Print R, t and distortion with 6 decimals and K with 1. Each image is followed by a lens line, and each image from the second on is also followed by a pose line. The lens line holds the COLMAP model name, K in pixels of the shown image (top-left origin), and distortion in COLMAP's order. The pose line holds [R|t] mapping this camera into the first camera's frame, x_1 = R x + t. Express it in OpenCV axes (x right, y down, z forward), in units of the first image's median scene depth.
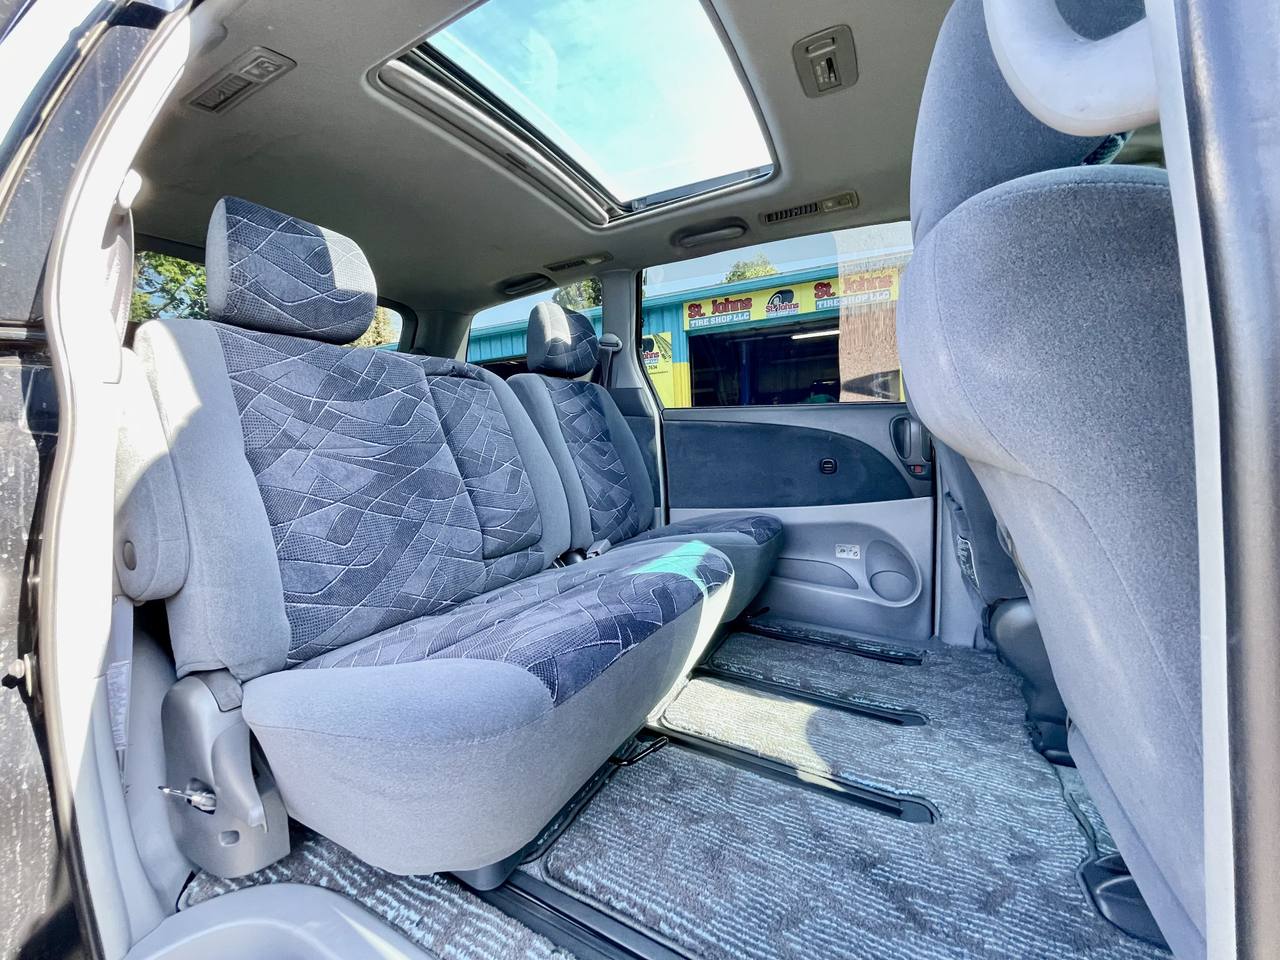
lens RADIAL K [[517.7, 0, 635.1], [0, 517.7, 477.7], [0, 0, 1]] dist [-0.002410, 0.000380]
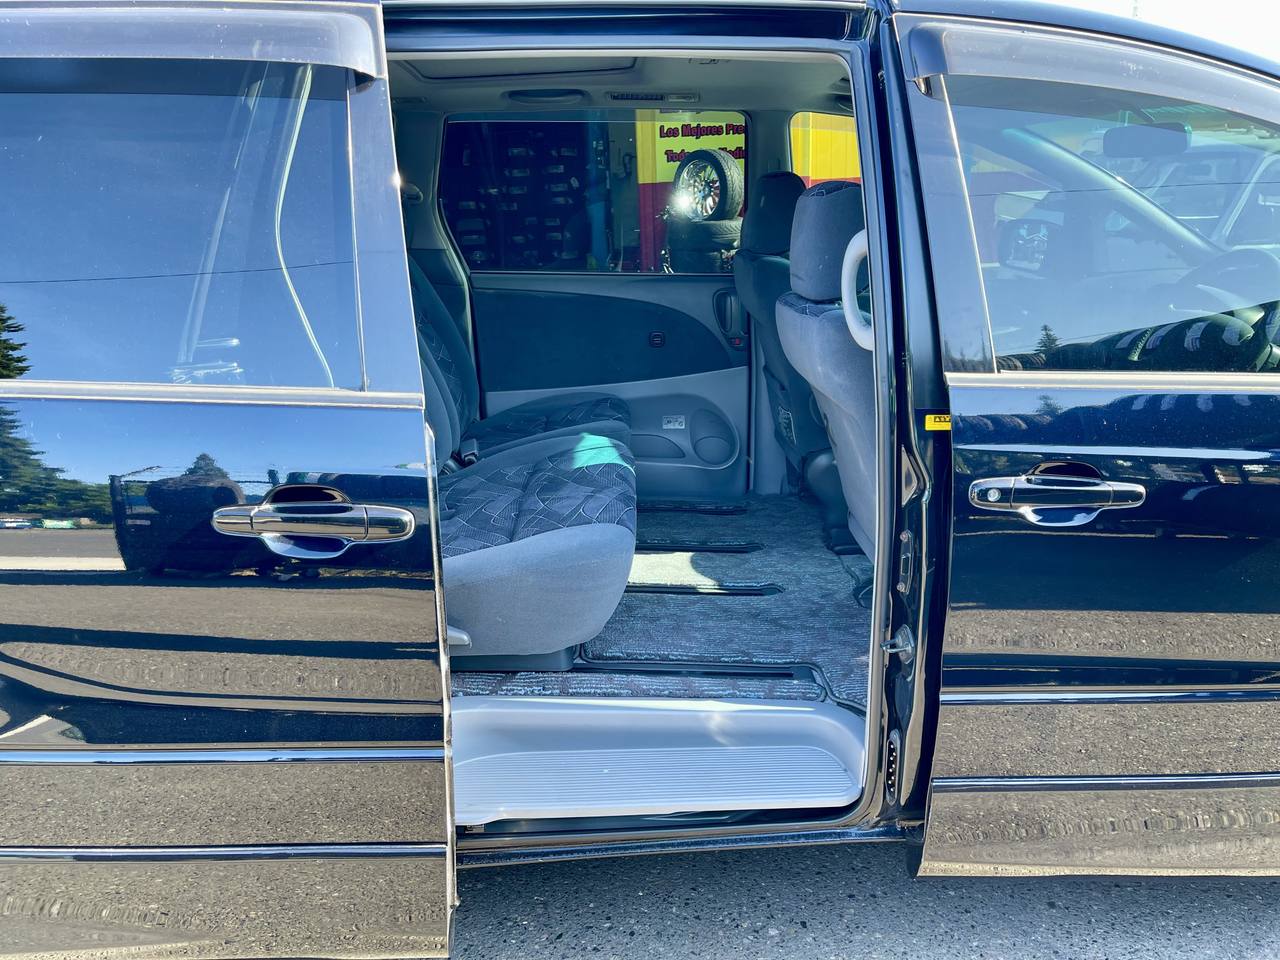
lens RADIAL K [[983.5, 0, 640.5], [0, 983.5, 484.7], [0, 0, 1]] dist [0.015351, -0.007601]
pose [[0.872412, -0.135049, 0.469744, -0.944481], [0.029104, 0.973719, 0.225888, -0.291344], [-0.487904, -0.183396, 0.853414, -1.055569]]
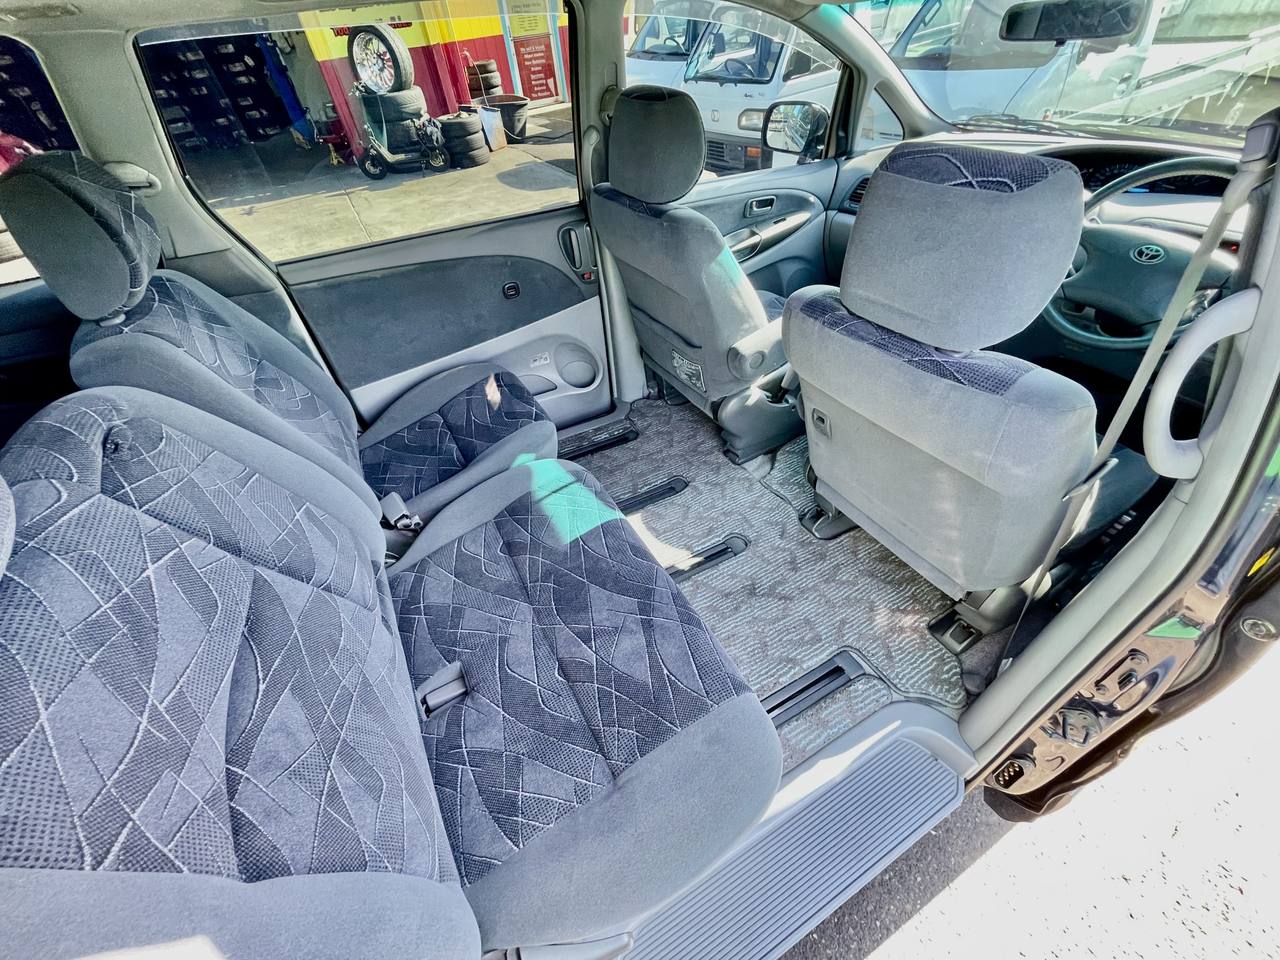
lens RADIAL K [[517.7, 0, 623.9], [0, 517.7, 474.9], [0, 0, 1]] dist [-0.002410, 0.000380]
pose [[0.556541, -0.569357, 0.605058, -0.483721], [0.120228, 0.775792, 0.619429, -0.540949], [-0.822075, -0.271993, 0.500213, 0.395721]]
